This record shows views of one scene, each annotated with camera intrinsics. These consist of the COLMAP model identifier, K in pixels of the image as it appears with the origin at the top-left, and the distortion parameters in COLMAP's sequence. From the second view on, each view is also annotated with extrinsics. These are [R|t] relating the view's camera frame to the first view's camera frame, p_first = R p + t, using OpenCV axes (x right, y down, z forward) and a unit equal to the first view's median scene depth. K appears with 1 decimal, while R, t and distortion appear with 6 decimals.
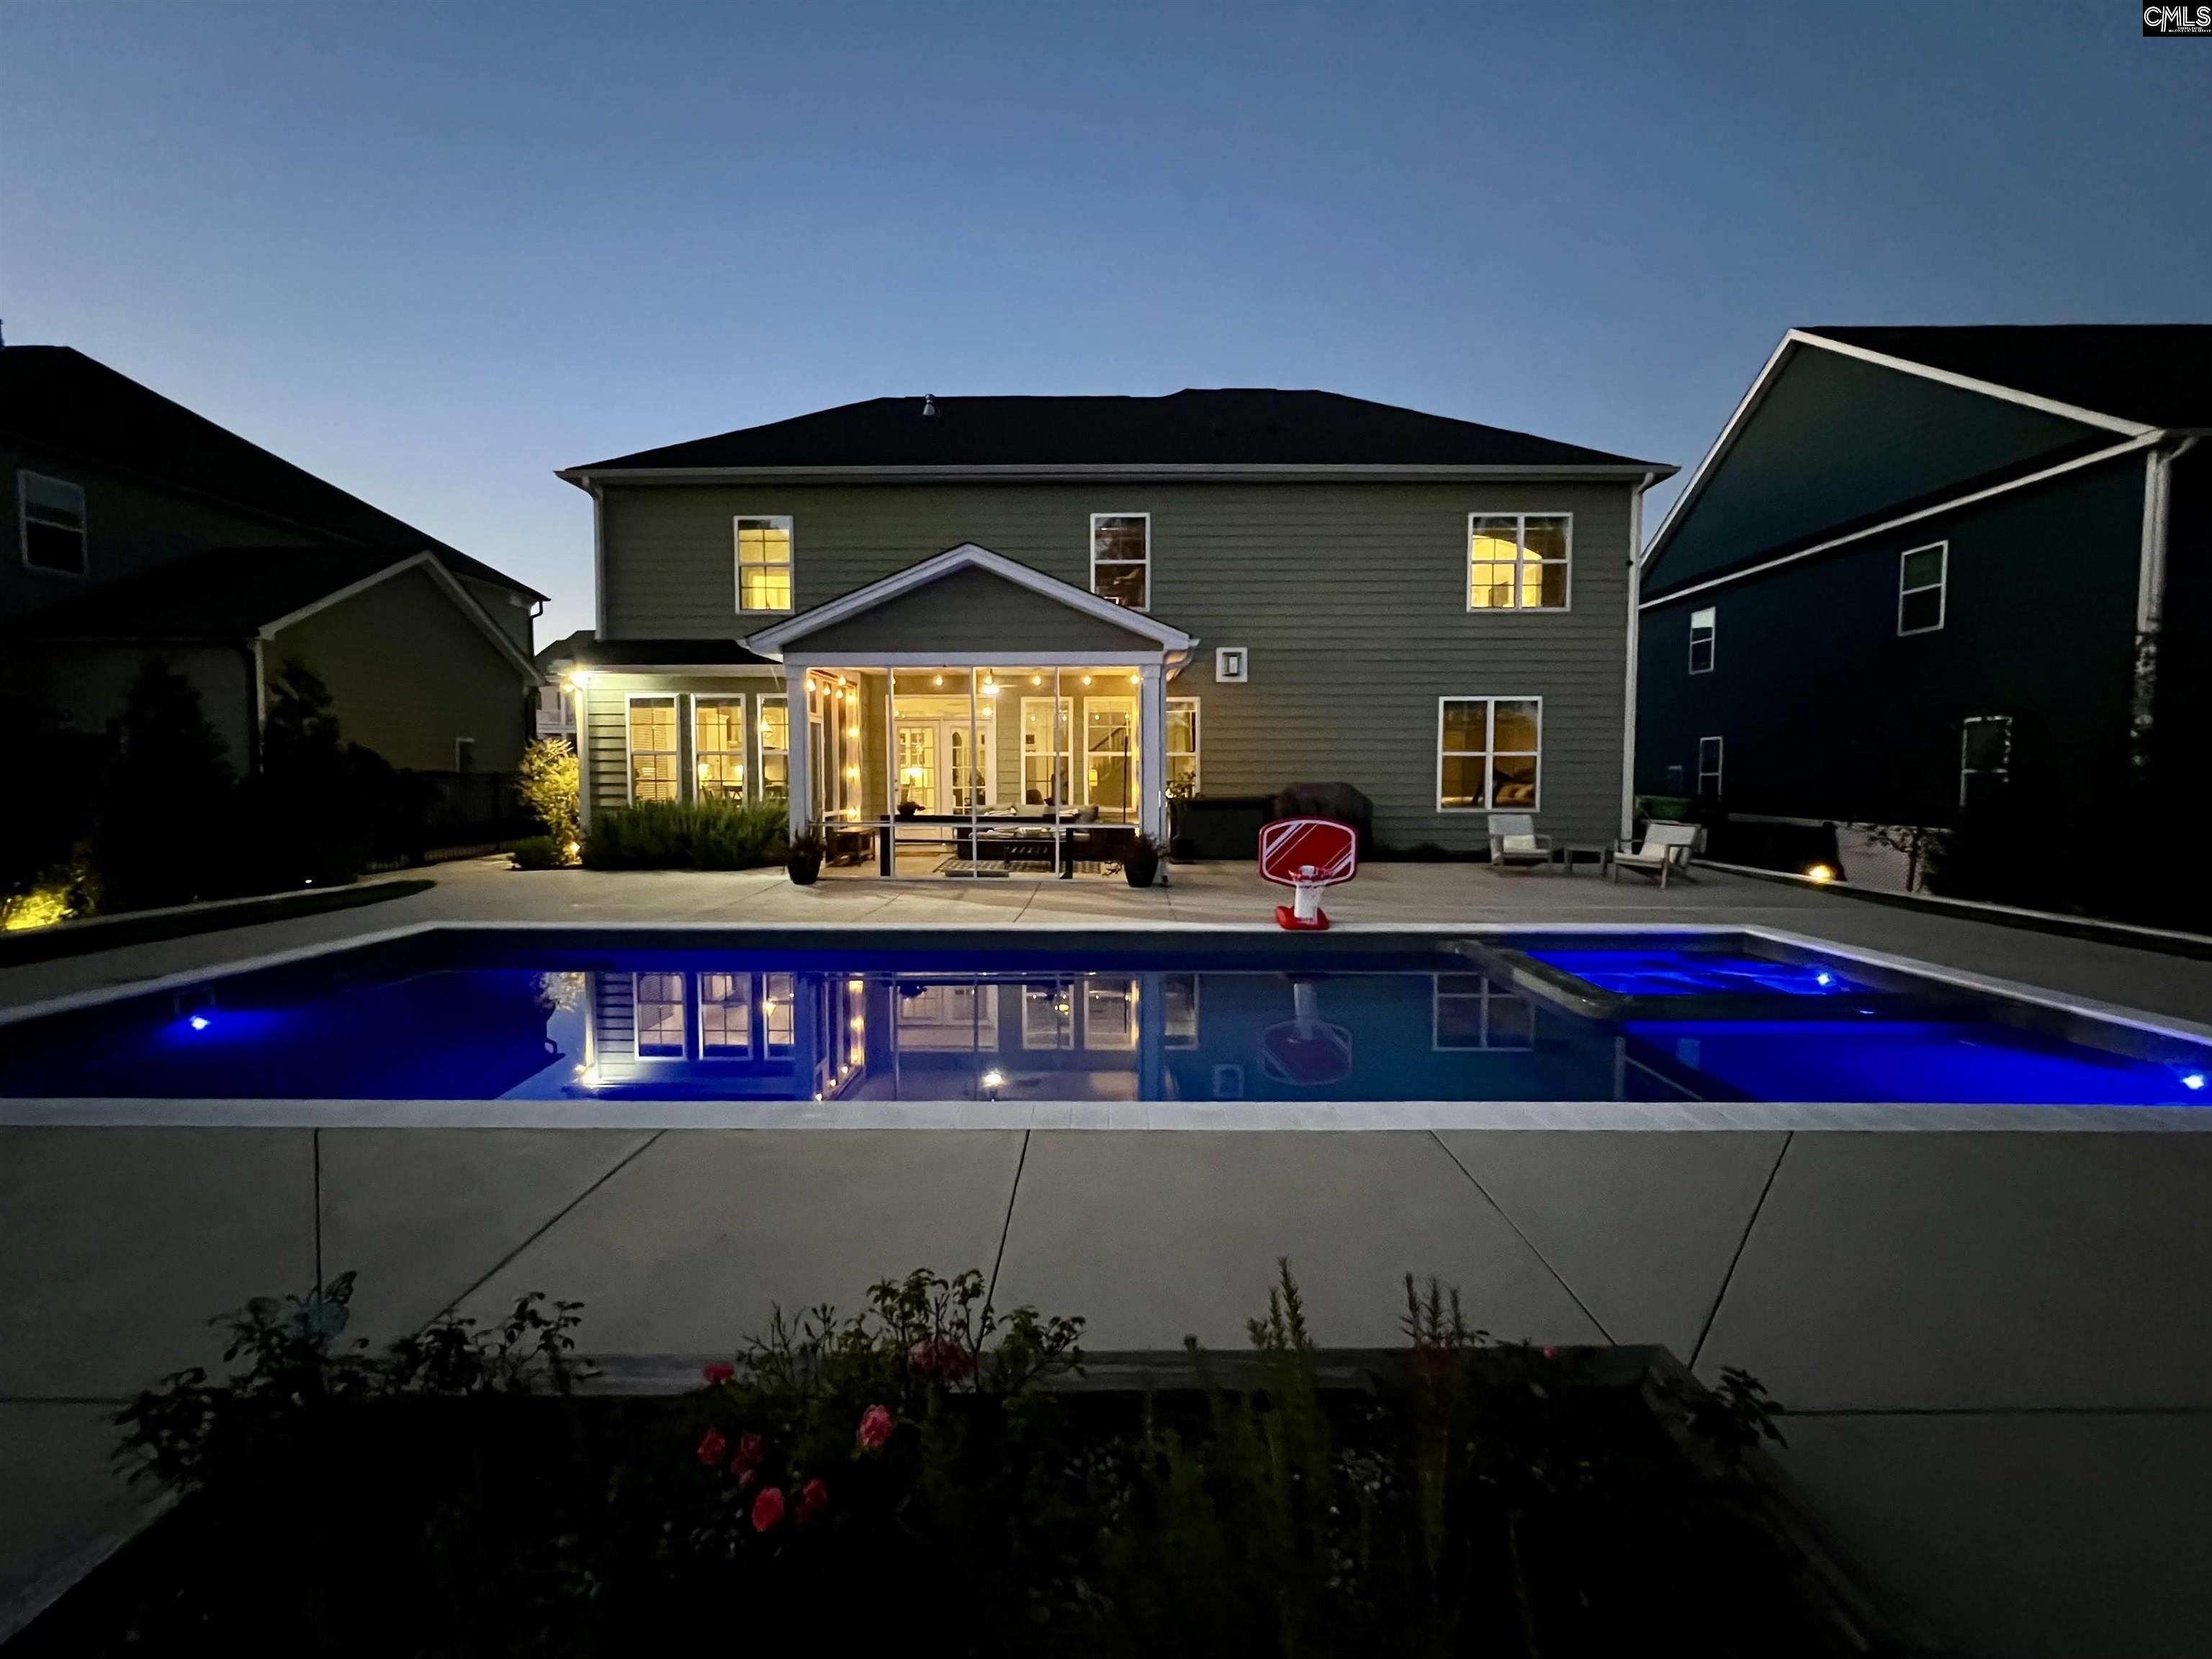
lens RADIAL K [[882.6, 0, 1102.4], [0, 882.6, 822.8], [0, 0, 1]] dist [0.000603, -0.000489]
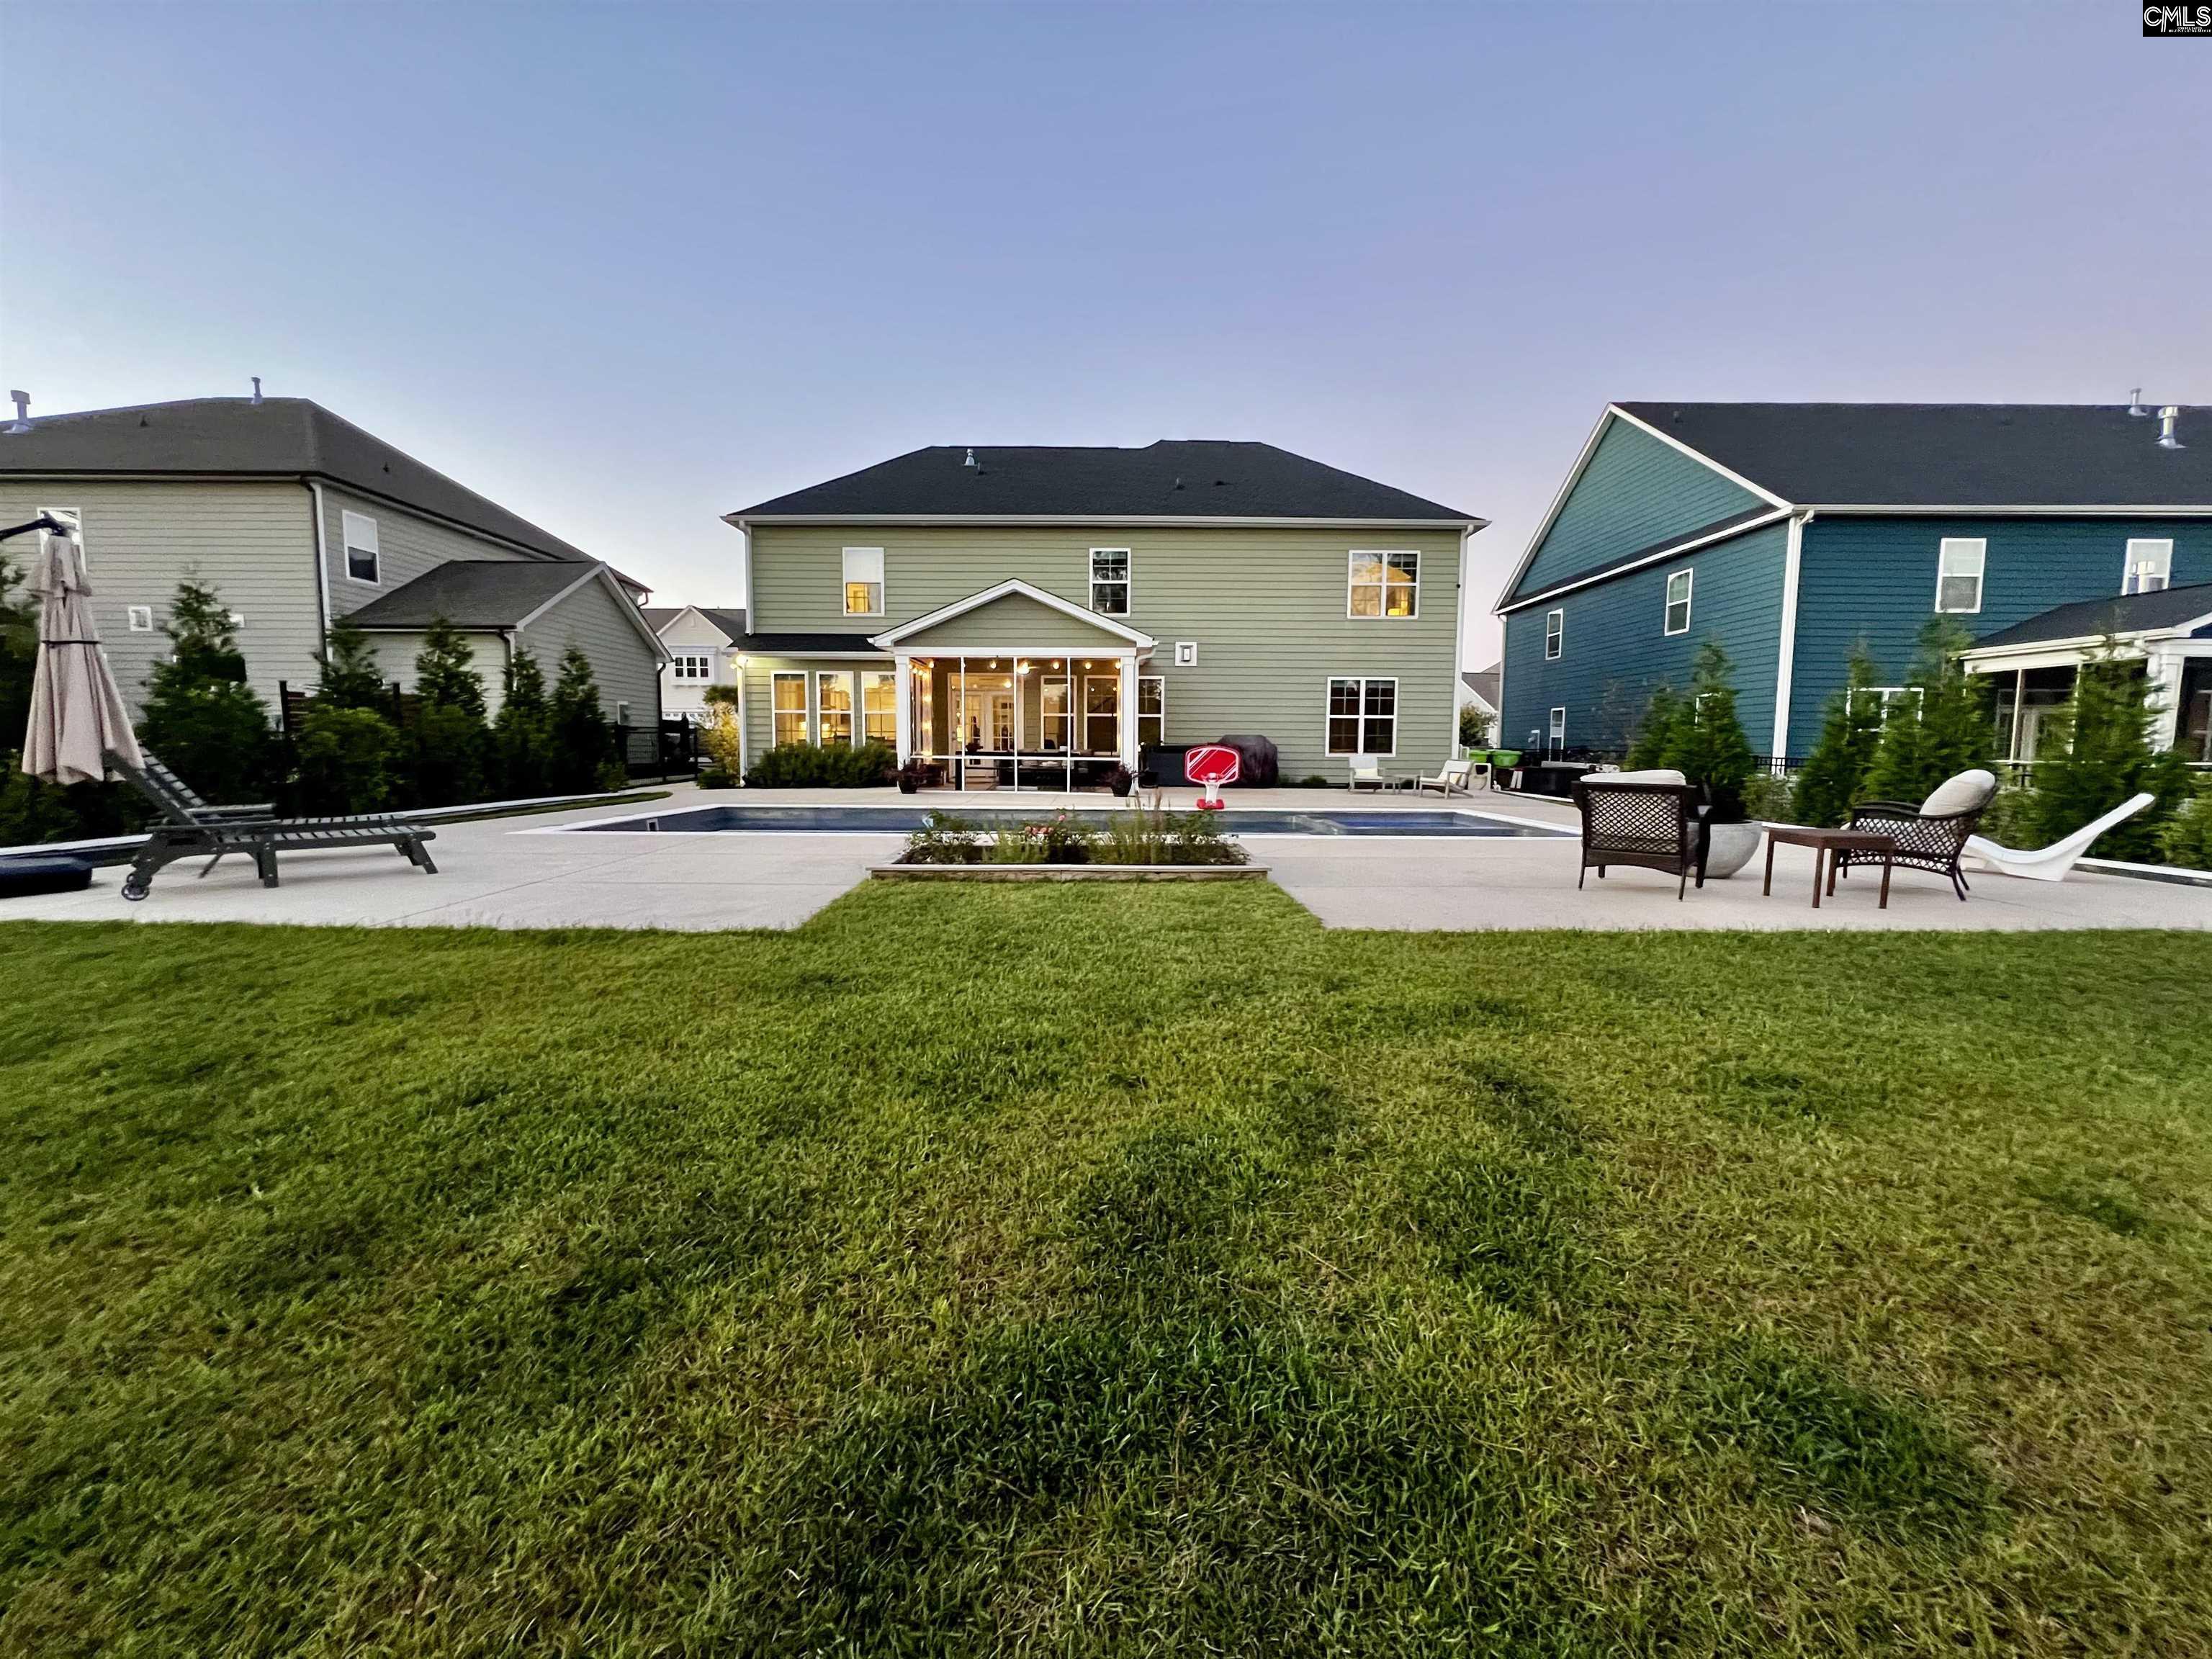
lens RADIAL K [[882.6, 0, 1102.4], [0, 882.6, 822.8], [0, 0, 1]] dist [0.000603, -0.000489]
pose [[0.999939, 0.005595, 0.009548, -0.003870], [-0.005883, 0.999520, 0.030423, 0.057504], [-0.009373, -0.030478, 0.999492, -0.471284]]
